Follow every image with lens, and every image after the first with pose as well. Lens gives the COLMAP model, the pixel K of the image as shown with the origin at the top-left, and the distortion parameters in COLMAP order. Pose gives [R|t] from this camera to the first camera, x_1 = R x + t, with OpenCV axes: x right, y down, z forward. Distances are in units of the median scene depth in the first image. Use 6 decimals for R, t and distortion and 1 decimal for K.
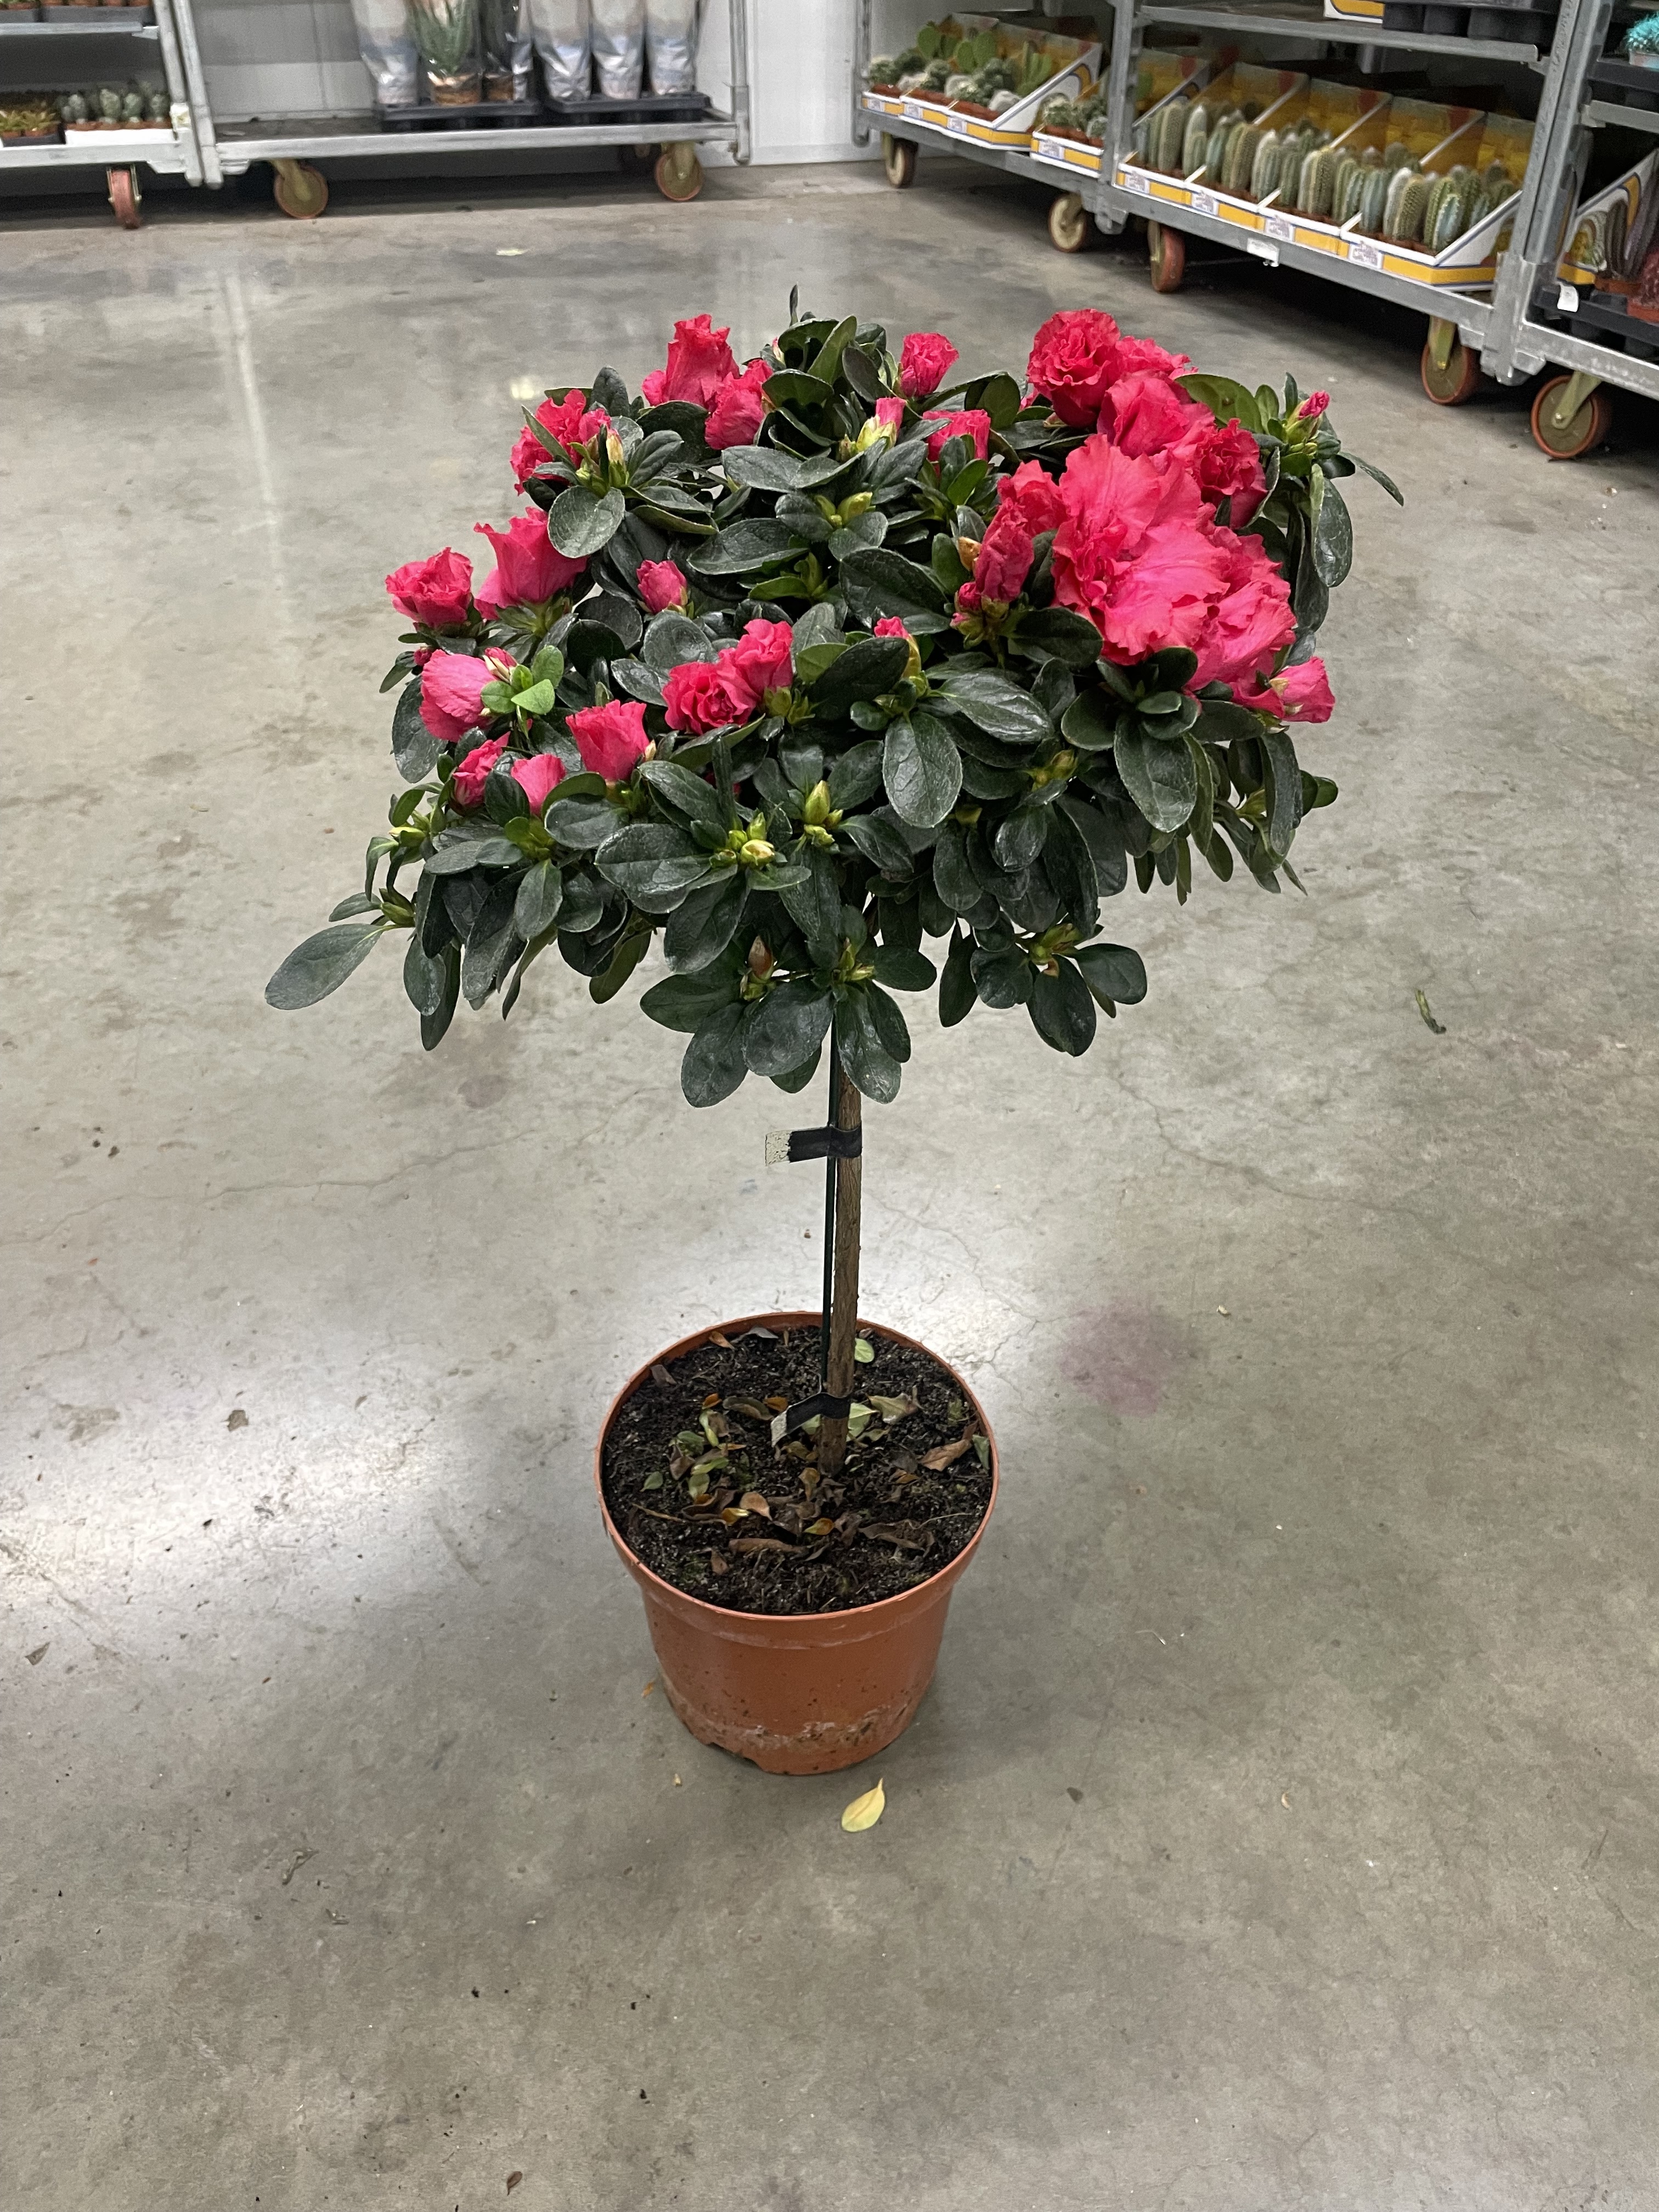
lens RADIAL K [[1709.0, 0, 822.2], [0, 1709.0, 1104.2], [0, 0, 1]] dist [0.059304, -0.083238]
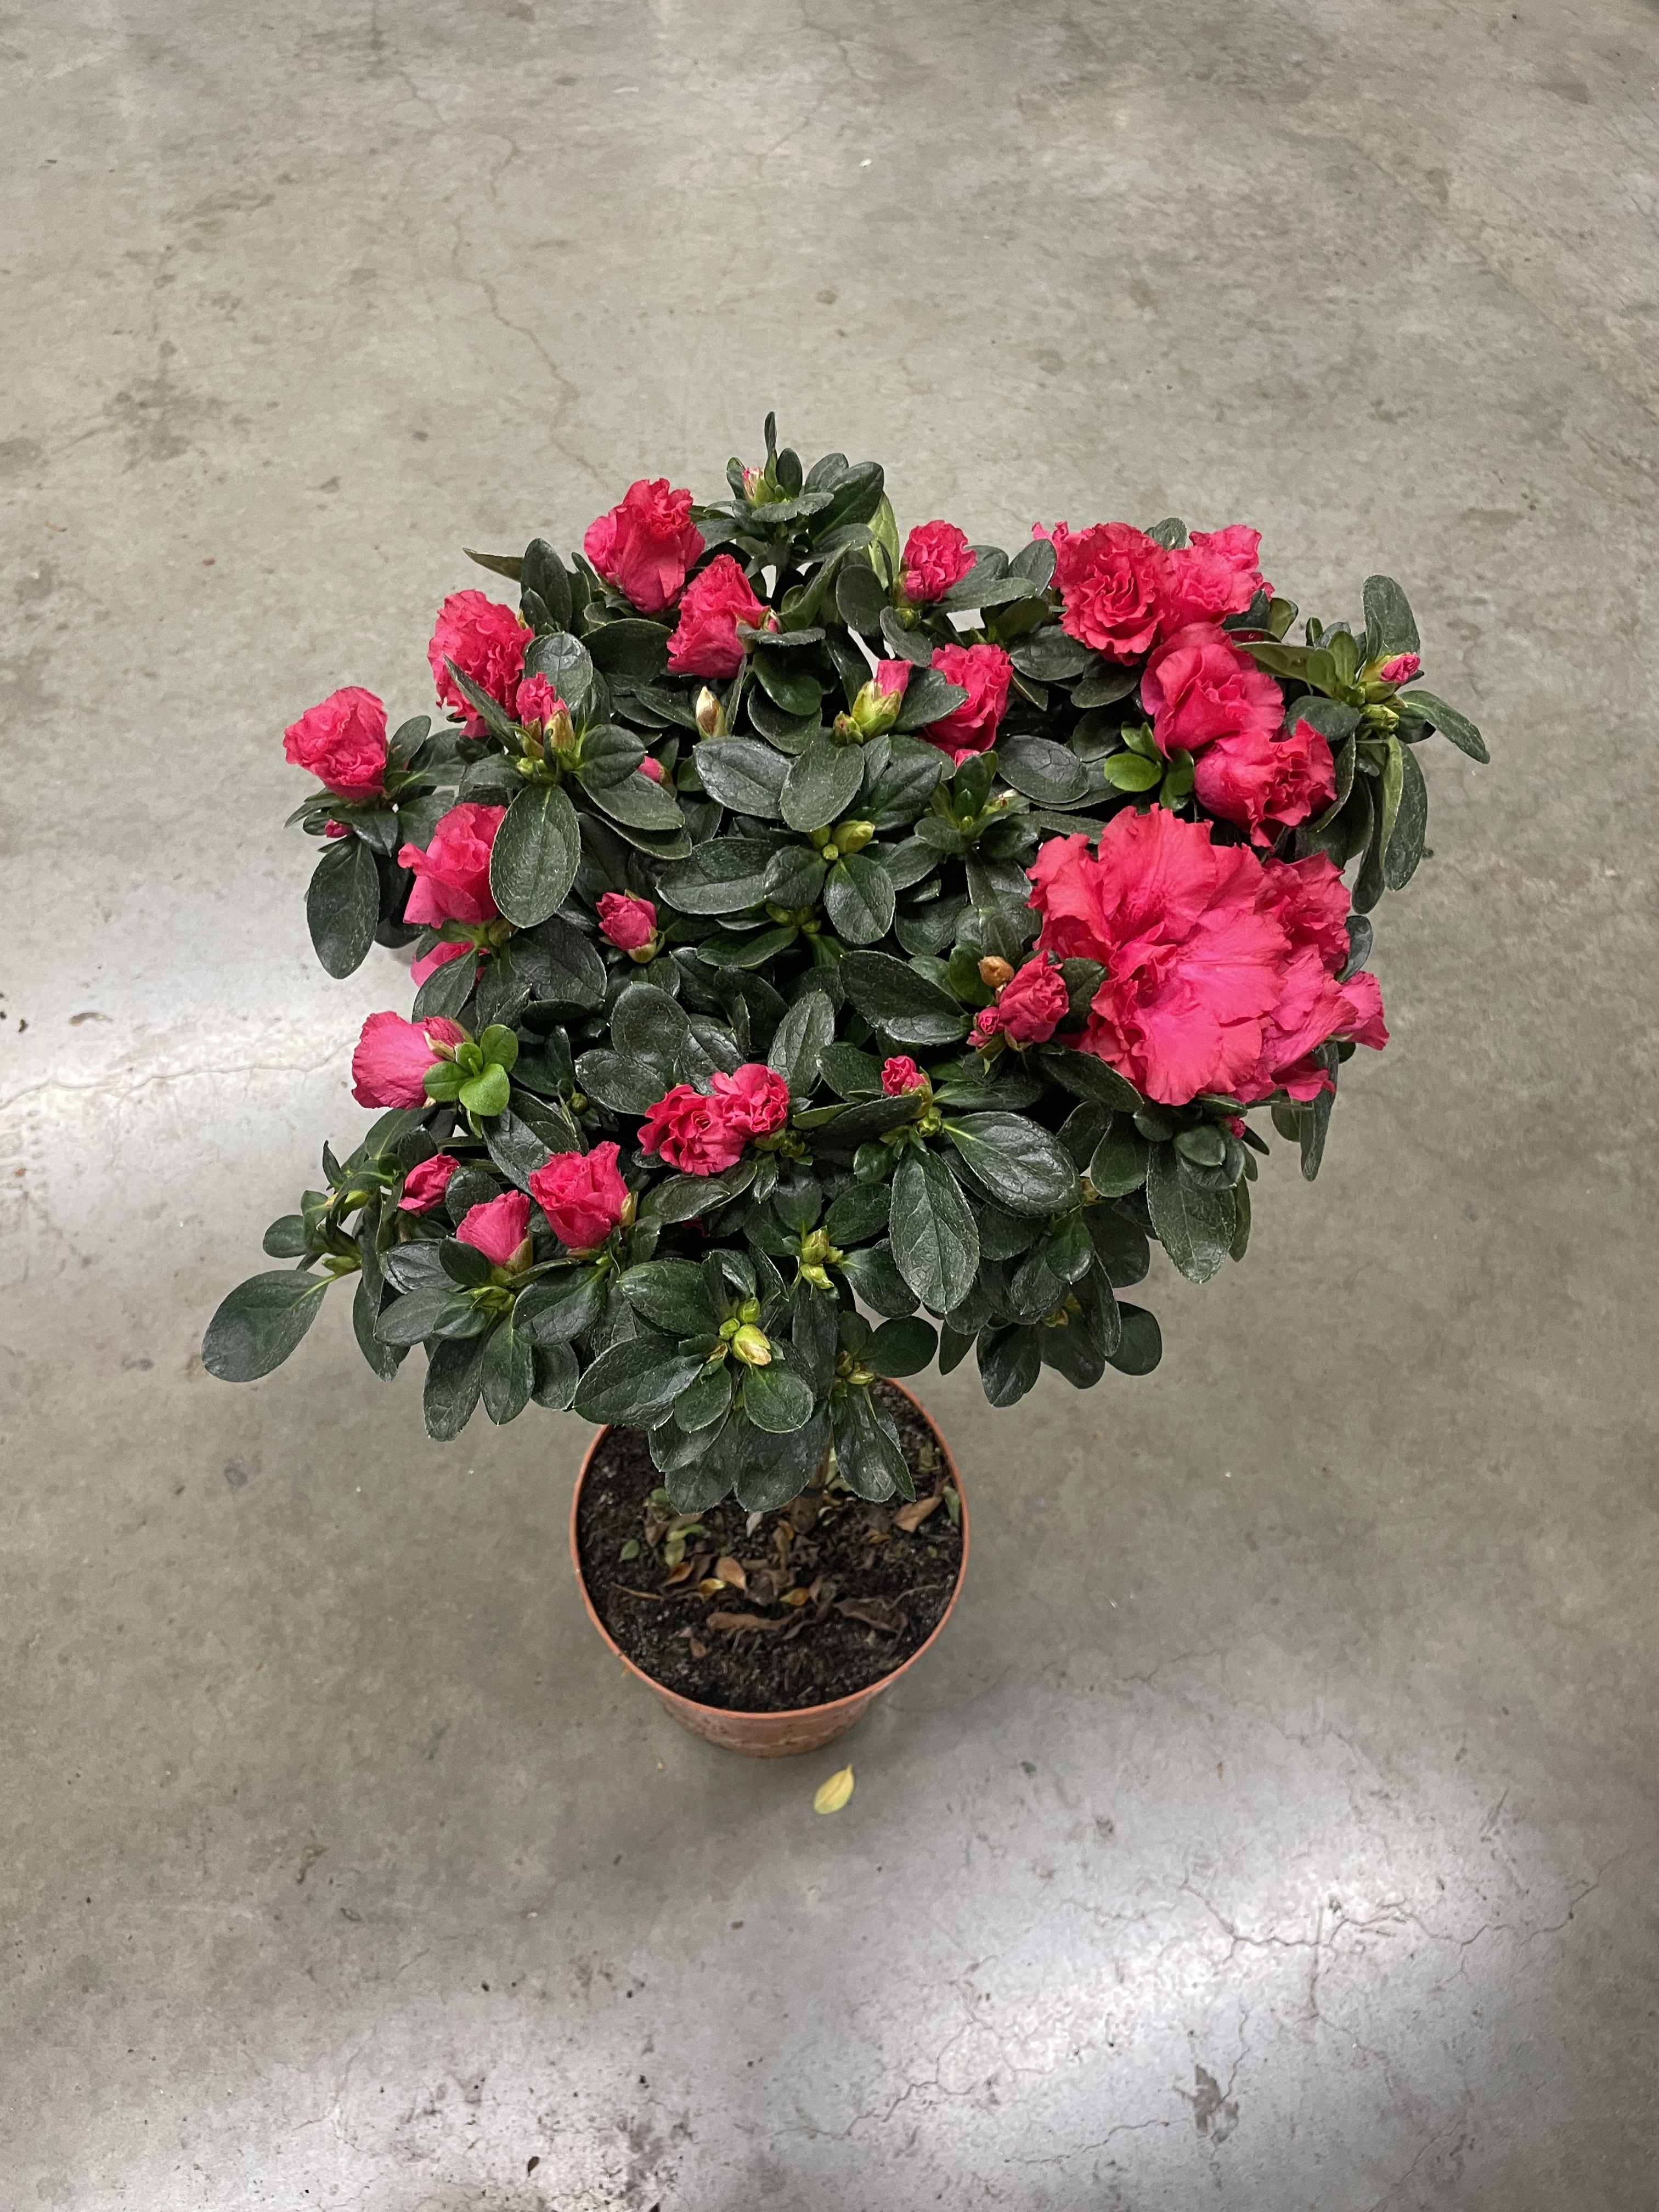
lens RADIAL K [[1709.0, 0, 837.0], [0, 1709.0, 1128.0], [0, 0, 1]] dist [0.059304, -0.083238]
pose [[0.998834, -0.009968, 0.047236, -0.019863], [-0.005744, 0.946965, 0.321286, -0.315770], [-0.047933, -0.321183, 0.945803, 0.105034]]
